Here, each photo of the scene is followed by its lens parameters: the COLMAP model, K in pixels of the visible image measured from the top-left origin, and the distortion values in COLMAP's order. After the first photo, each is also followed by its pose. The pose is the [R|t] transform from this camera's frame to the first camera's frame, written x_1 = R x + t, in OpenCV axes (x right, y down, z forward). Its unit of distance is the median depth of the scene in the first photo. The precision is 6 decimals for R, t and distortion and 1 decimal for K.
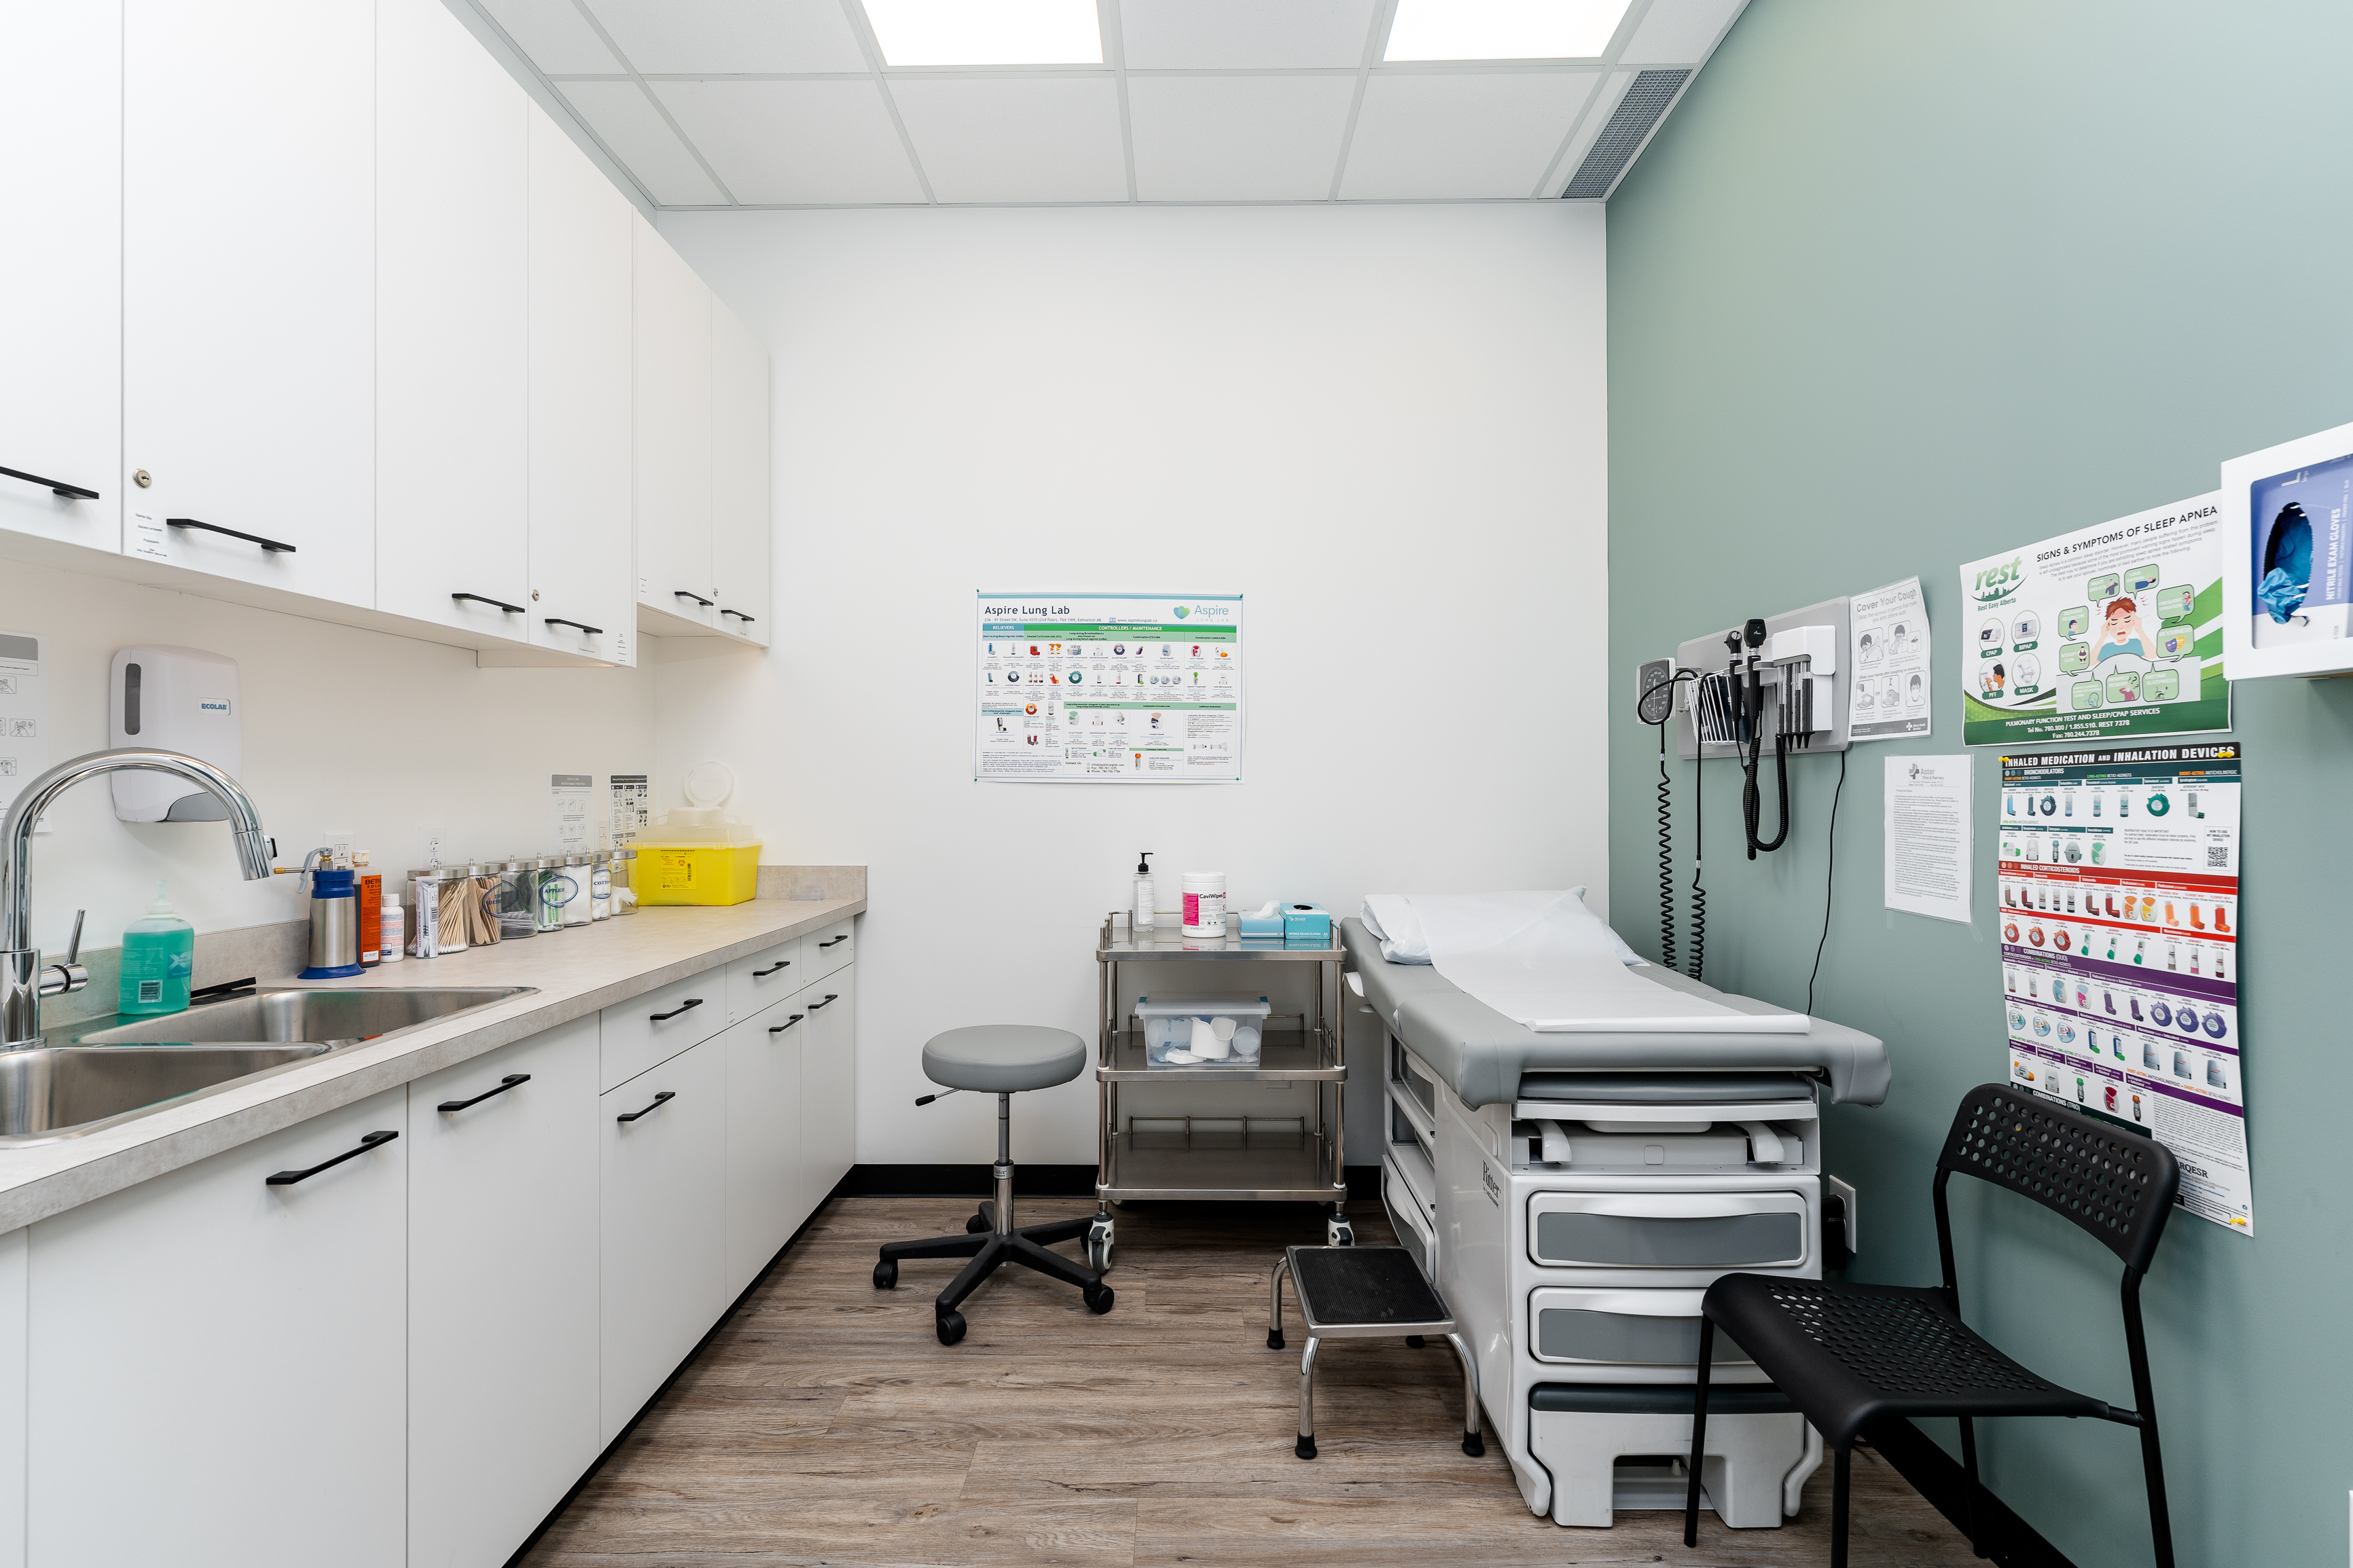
lens RADIAL K [[1011.2, 0, 1186.7], [0, 1011.2, 783.2], [0, 0, 1]] dist [-0.031737, -0.000073]
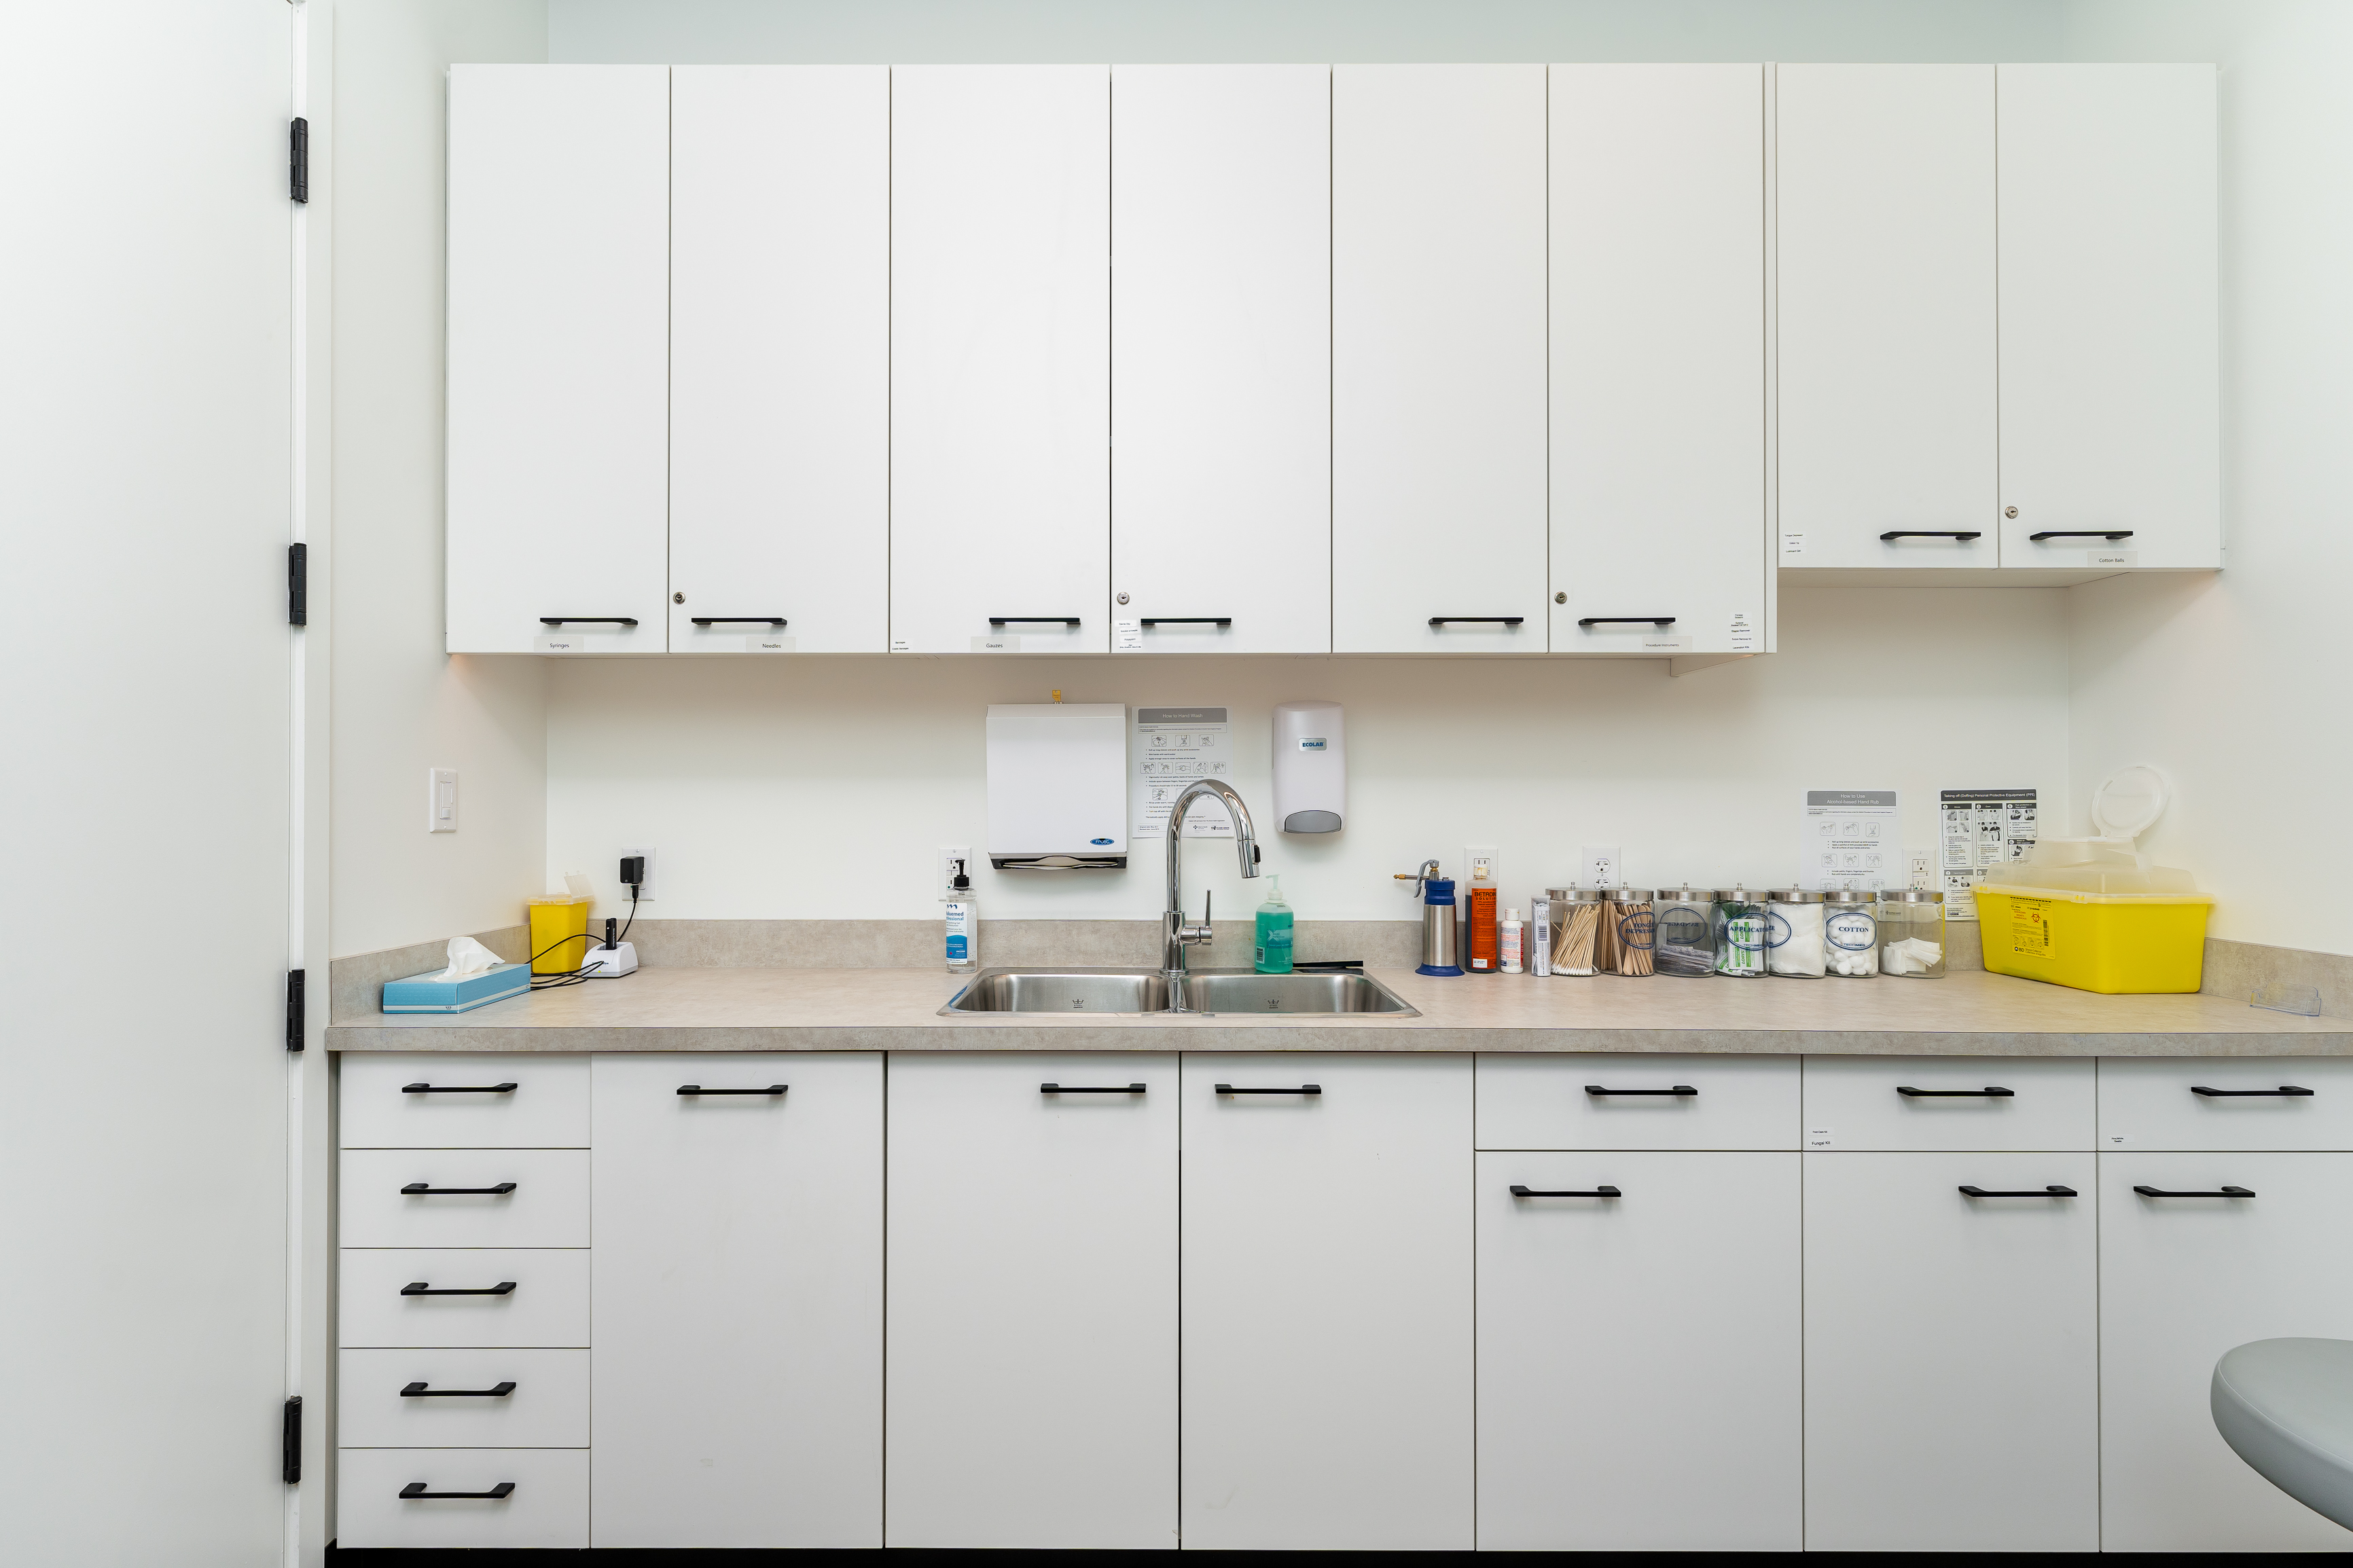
lens RADIAL K [[1081.2, 0, 1176.5], [0, 1081.2, 784.0], [0, 0, 1]] dist [-0.016623, 0.000266]
pose [[0.008530, -0.016581, -0.999826, 0.303269], [0.003187, 0.999858, -0.016554, -0.001962], [0.999959, -0.003045, 0.008582, 0.566121]]
